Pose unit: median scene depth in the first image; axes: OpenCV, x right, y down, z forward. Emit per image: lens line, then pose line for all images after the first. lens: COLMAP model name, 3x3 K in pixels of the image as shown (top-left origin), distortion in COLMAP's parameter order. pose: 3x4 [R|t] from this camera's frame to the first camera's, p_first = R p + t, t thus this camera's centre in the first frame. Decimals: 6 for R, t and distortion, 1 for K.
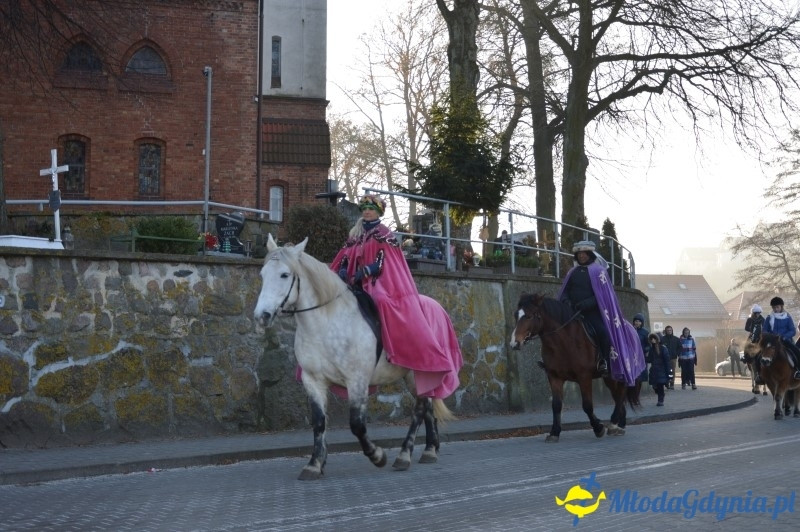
lens RADIAL K [[852.2, 0, 395.9], [0, 852.2, 268.9], [0, 0, 1]] dist [-0.038466, 0.043887]
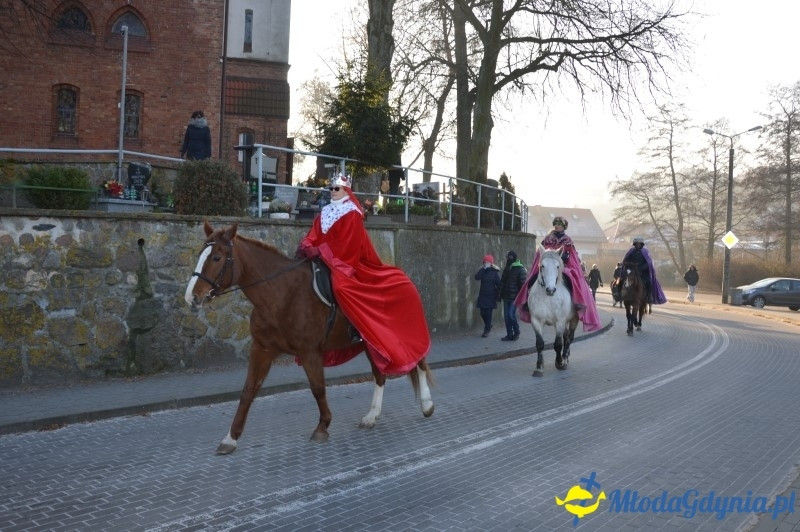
lens RADIAL K [[606.1, 0, 401.0], [0, 606.1, 243.6], [0, 0, 1]] dist [-0.046593, 0.007365]
pose [[0.998588, 0.036412, 0.038688, 0.065851], [-0.039577, 0.995641, 0.084454, -0.023022], [-0.035444, -0.085866, 0.995676, 0.118974]]
